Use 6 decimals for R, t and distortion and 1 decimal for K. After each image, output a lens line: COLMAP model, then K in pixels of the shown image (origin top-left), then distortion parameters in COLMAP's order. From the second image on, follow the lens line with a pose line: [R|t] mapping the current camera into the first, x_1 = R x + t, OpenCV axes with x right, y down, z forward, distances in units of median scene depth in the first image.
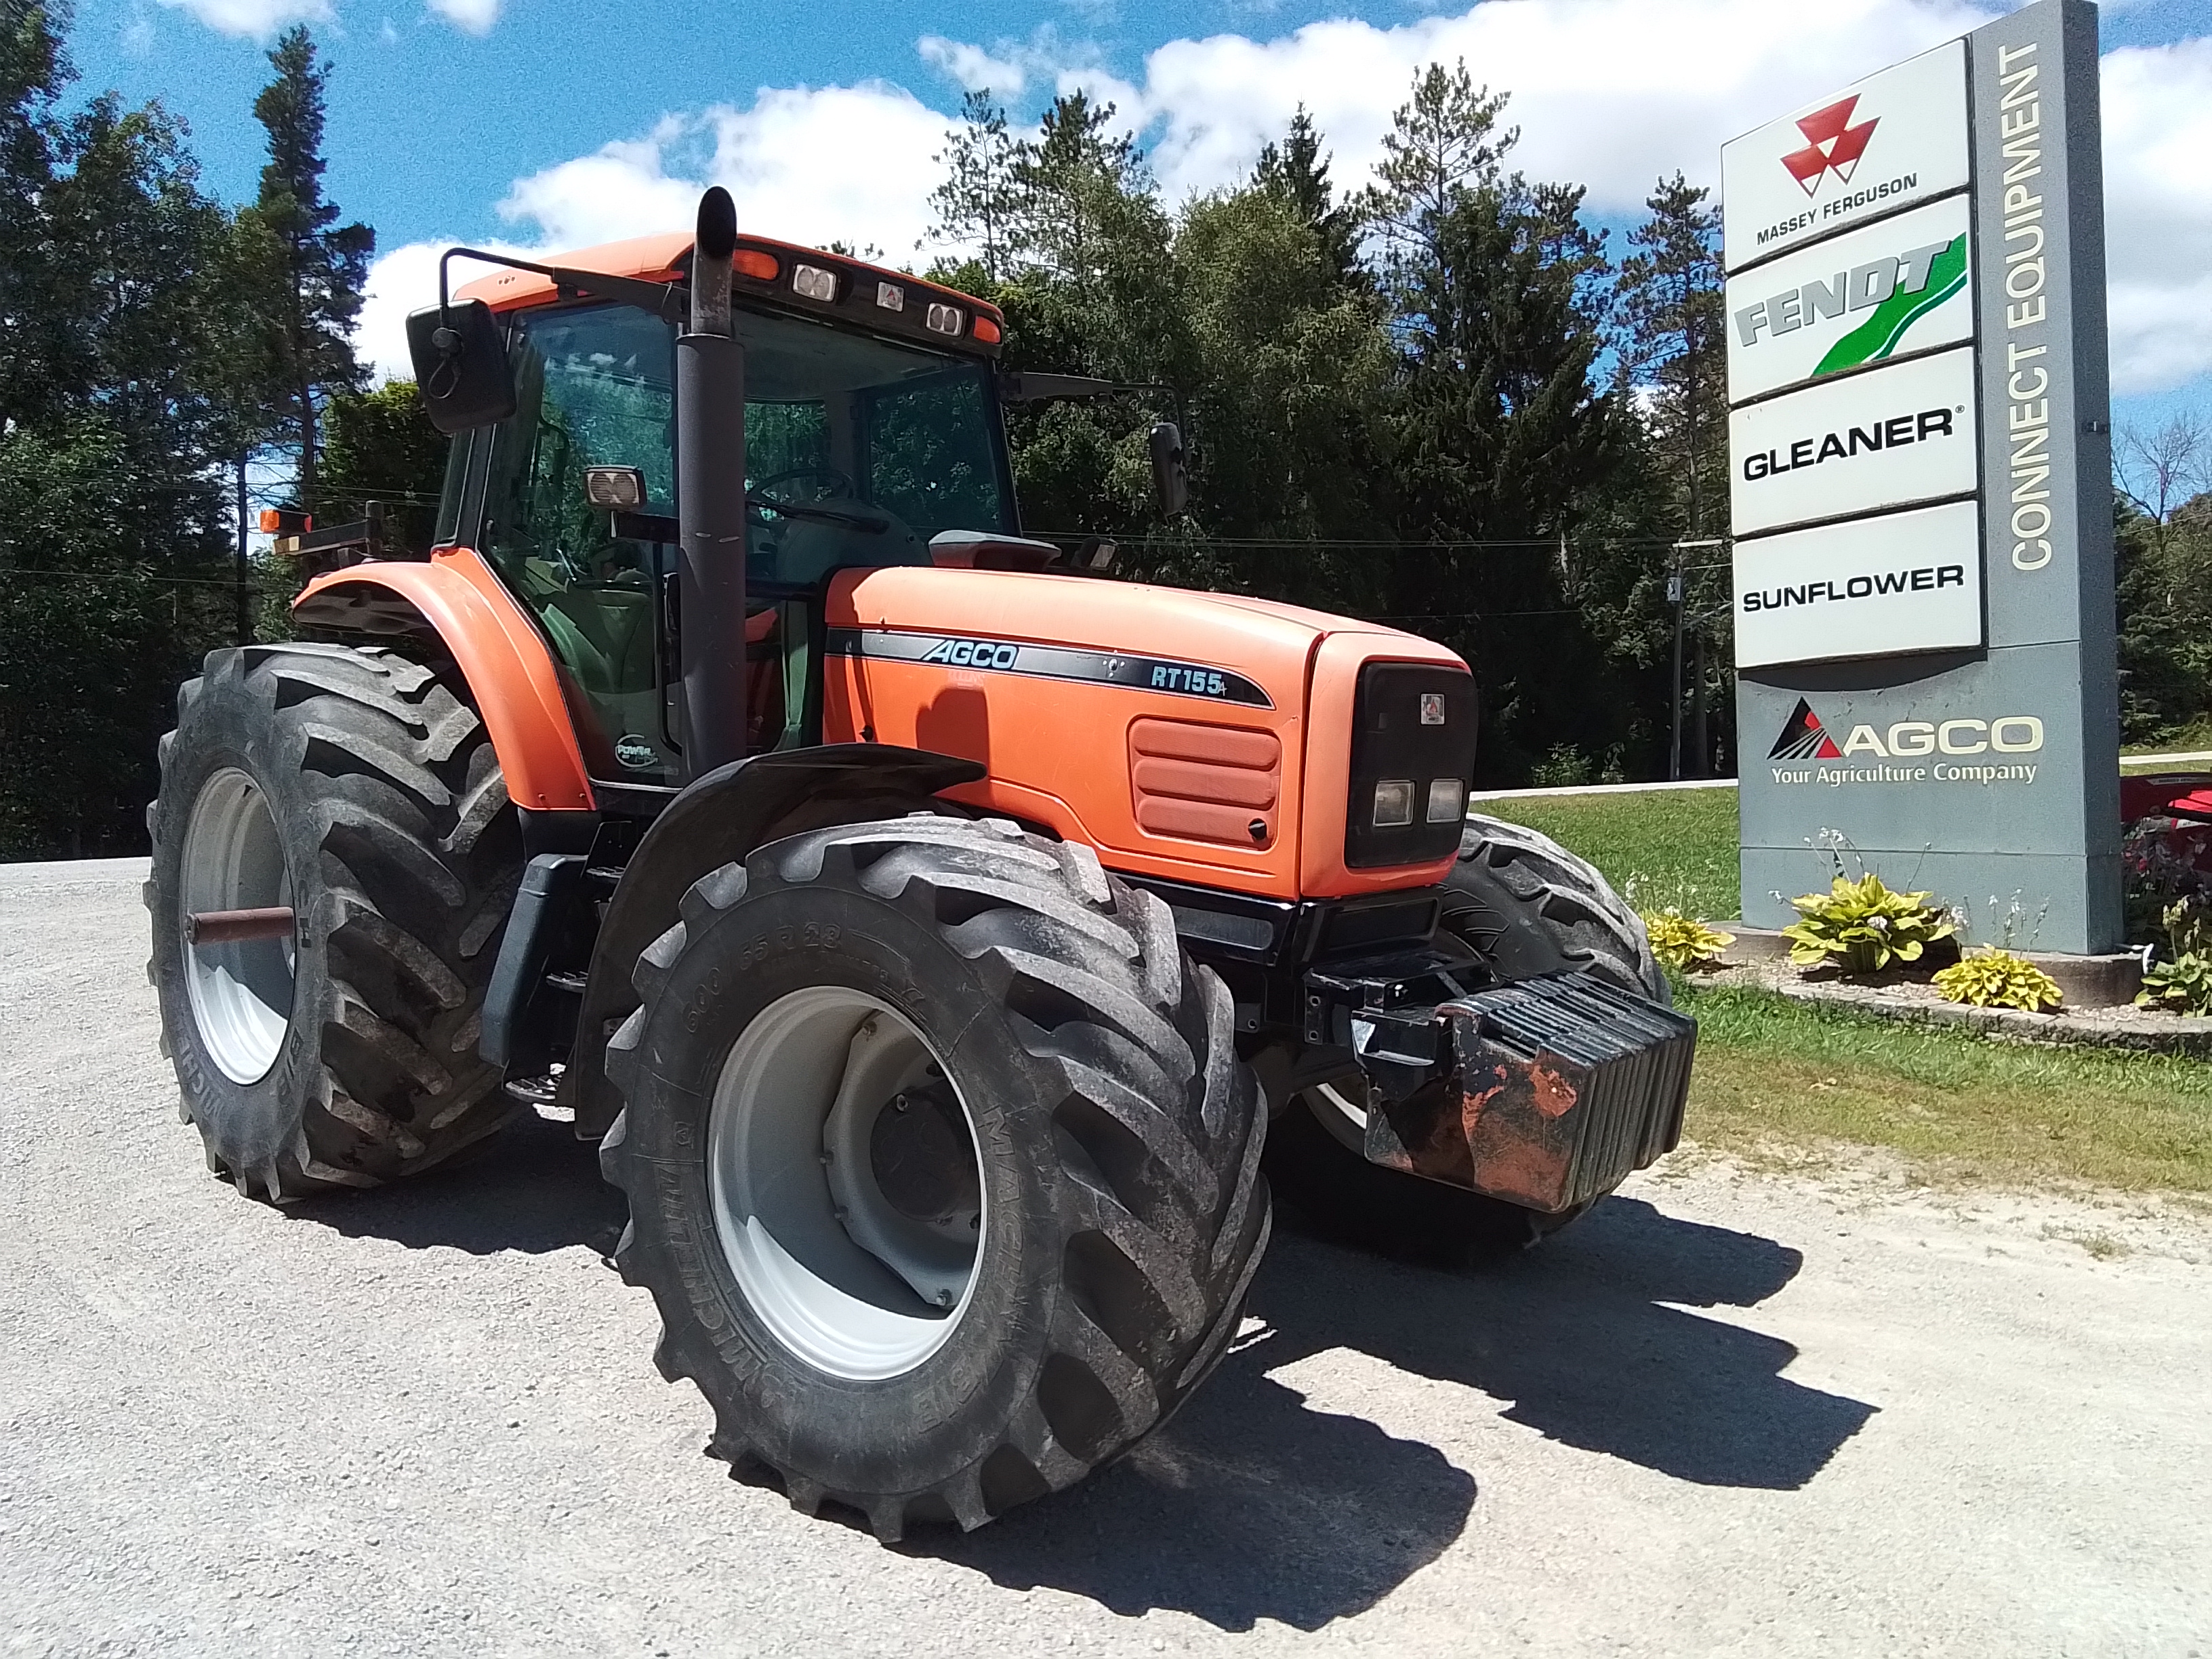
lens RADIAL K [[1544.9, 0, 1106.0], [0, 1544.9, 829.5], [0, 0, 1]] dist [0.061540, -0.077916]
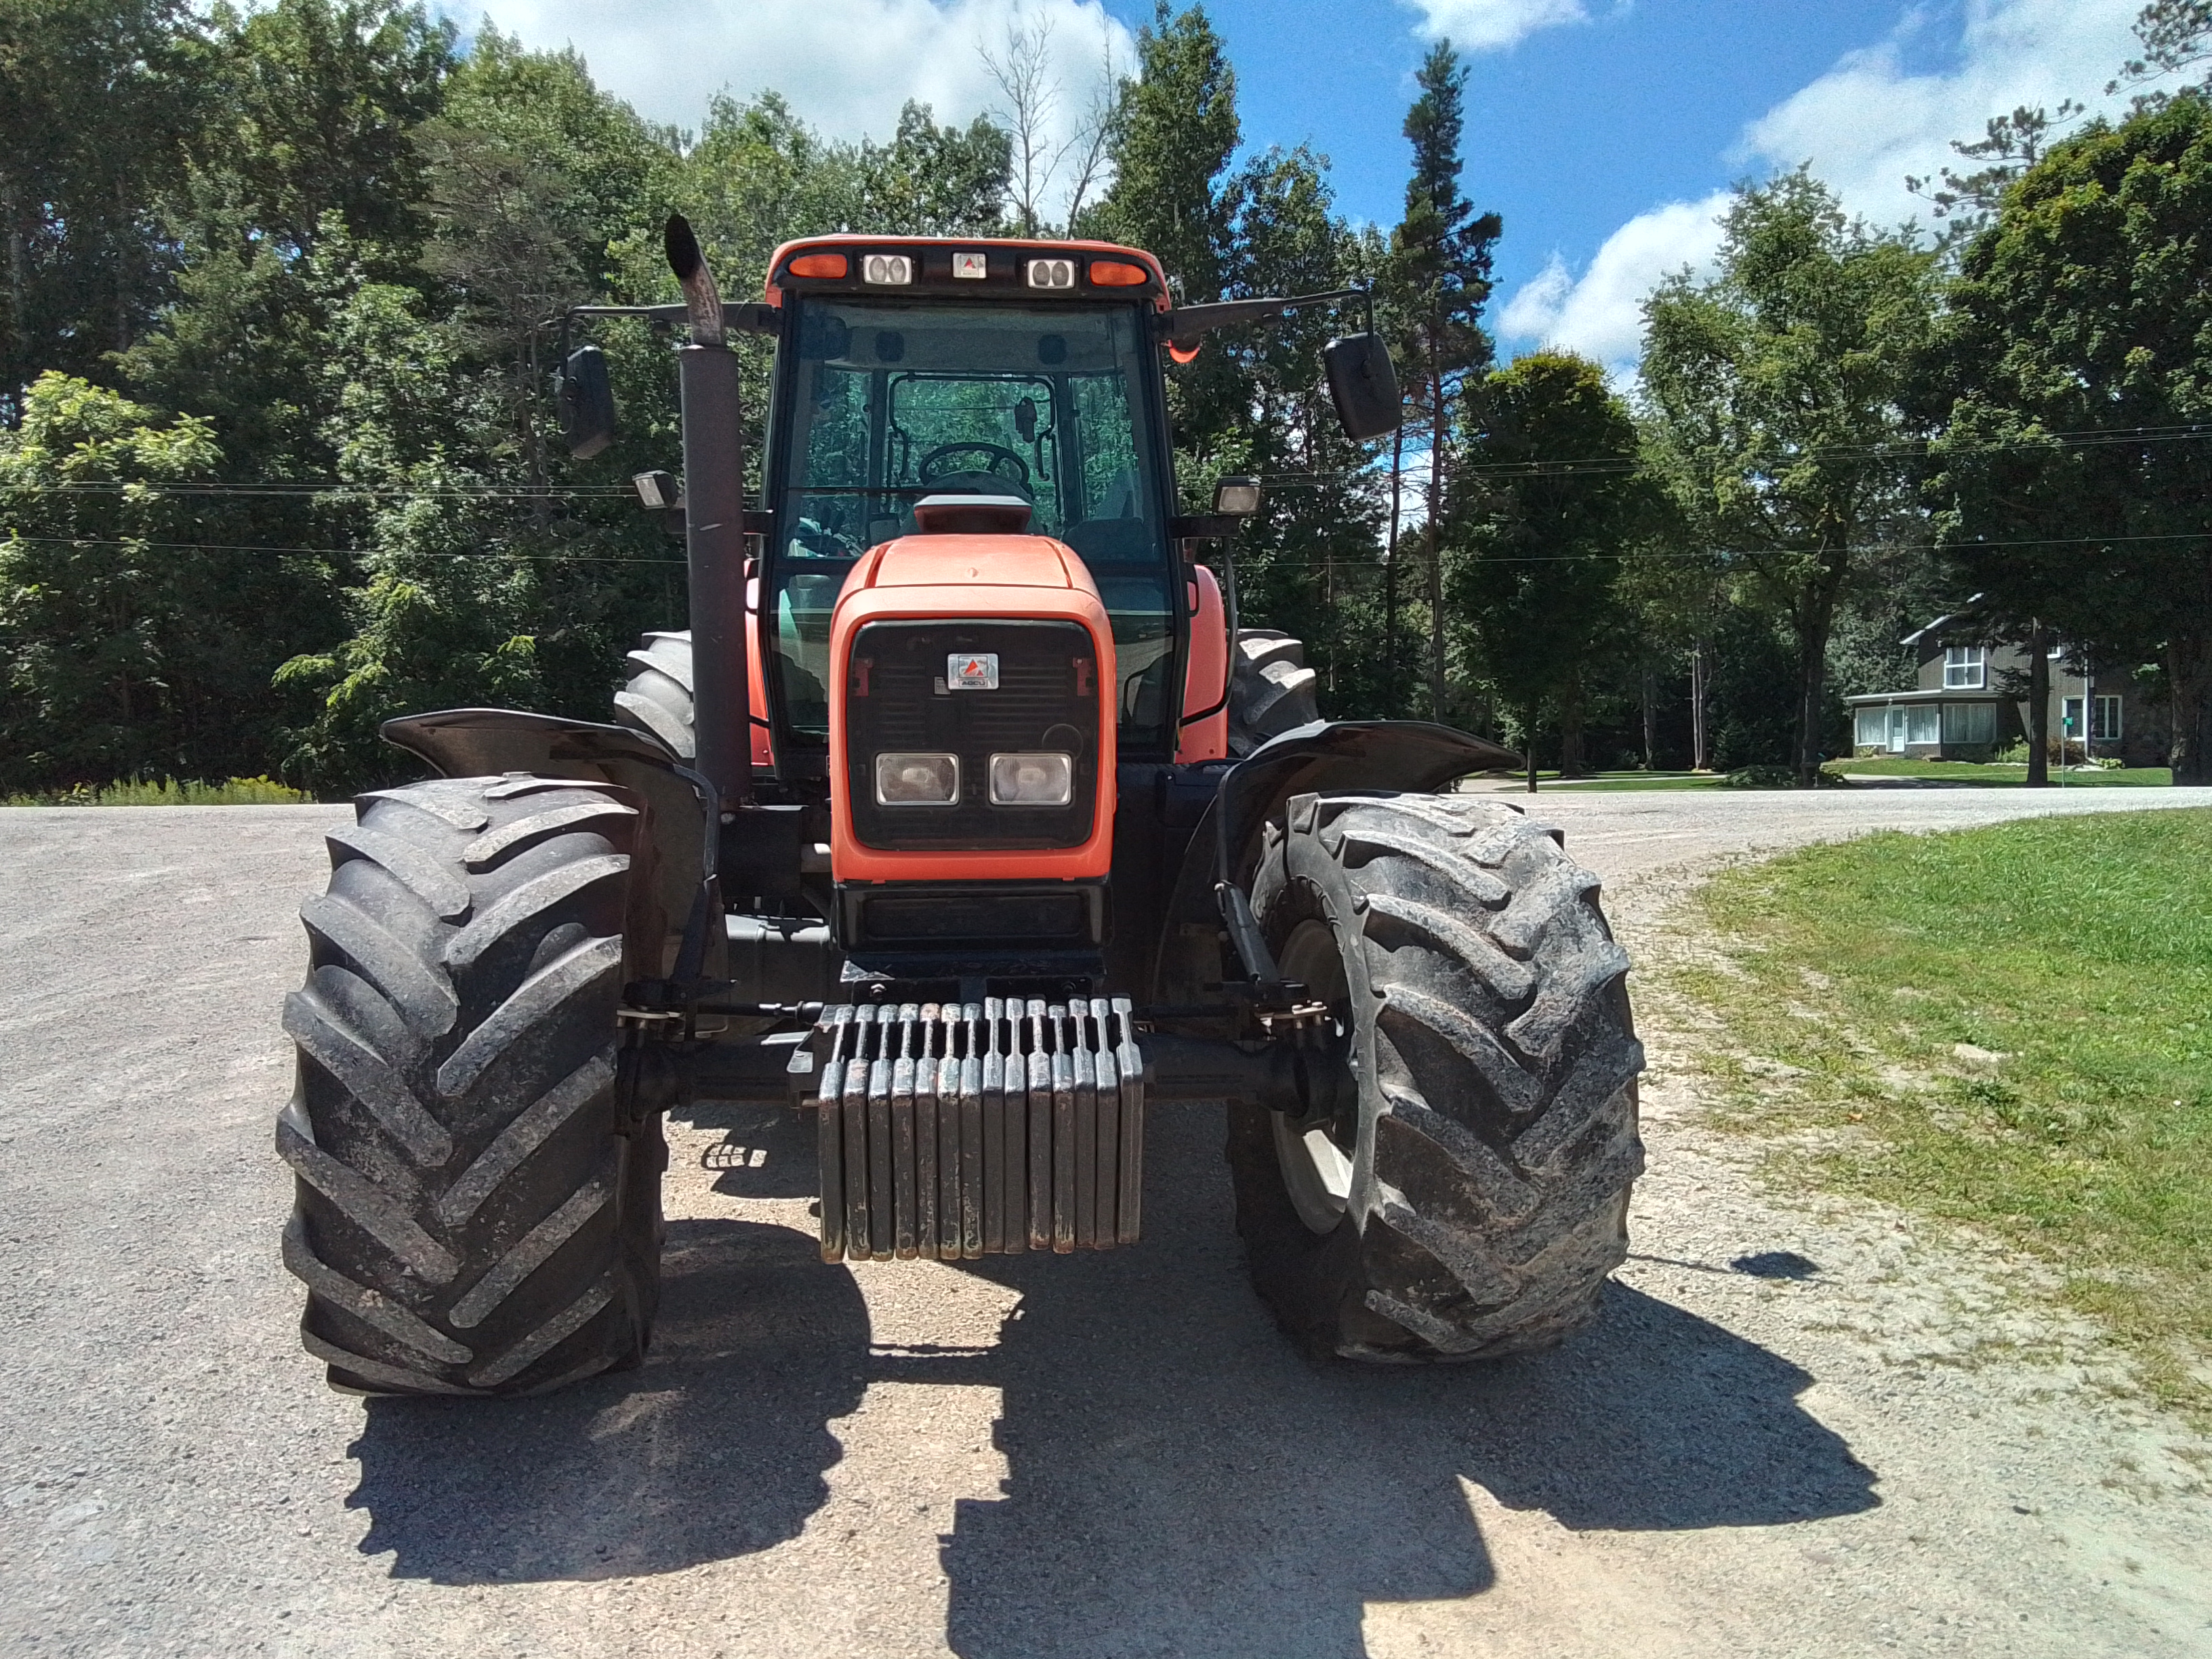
lens RADIAL K [[1550.2, 0, 1117.0], [0, 1550.2, 833.8], [0, 0, 1]] dist [0.036642, -0.045489]
pose [[0.726059, 0.055354, -0.685401, 0.094548], [-0.033855, 0.998423, 0.044771, -0.003198], [0.686798, -0.009302, 0.726789, 0.047661]]
